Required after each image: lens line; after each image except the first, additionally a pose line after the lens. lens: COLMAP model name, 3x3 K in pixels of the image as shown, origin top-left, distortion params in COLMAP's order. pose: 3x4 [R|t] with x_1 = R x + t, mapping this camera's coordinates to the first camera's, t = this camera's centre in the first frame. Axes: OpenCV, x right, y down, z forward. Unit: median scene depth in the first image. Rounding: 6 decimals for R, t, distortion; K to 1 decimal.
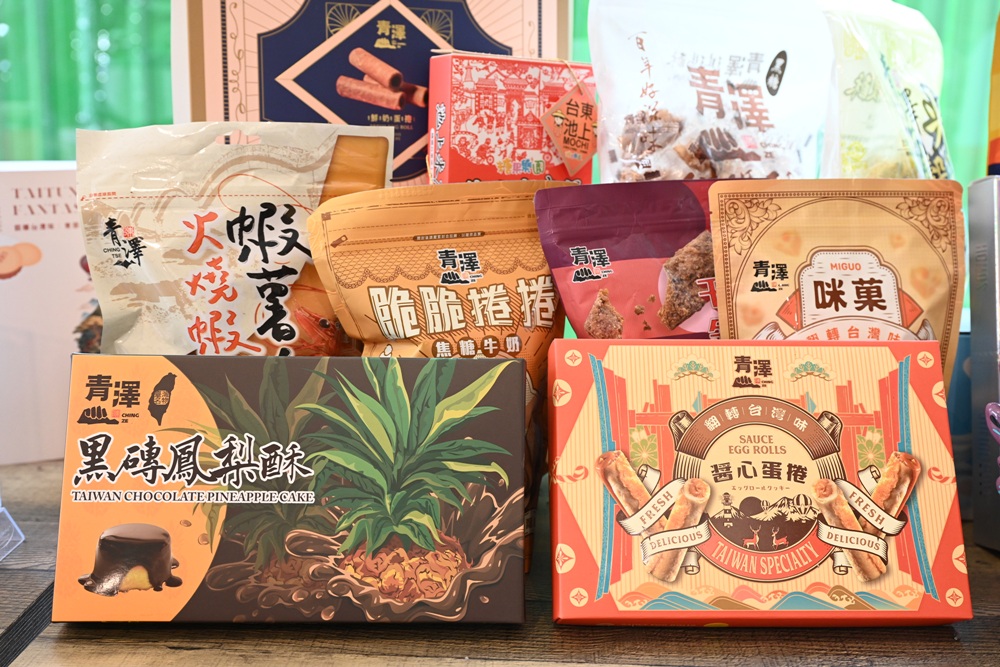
lens RADIAL K [[1137.6, 0, 500.4], [0, 1137.6, 331.4], [0, 0, 1]] dist [0.008505, 0.000000]
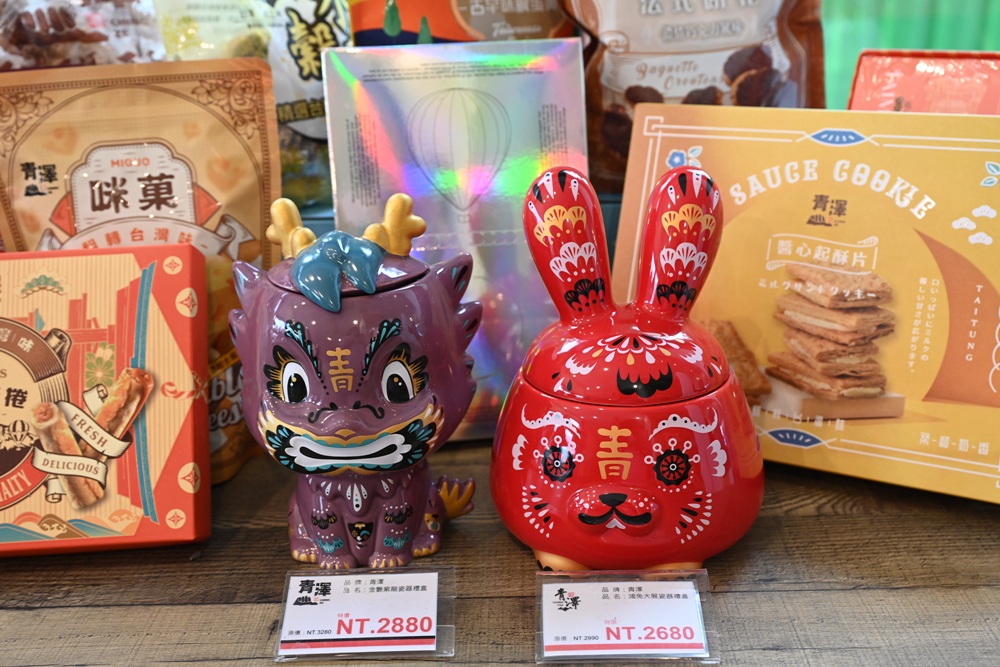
lens RADIAL K [[1137.6, 0, 499.7], [0, 1137.6, 334.6], [0, 0, 1]] dist [0.008505, 0.000000]
pose [[0.998380, -0.056661, -0.005168, 0.646024], [0.056816, 0.988044, 0.143323, -0.037454], [-0.003015, -0.143384, 0.989662, 0.076056]]
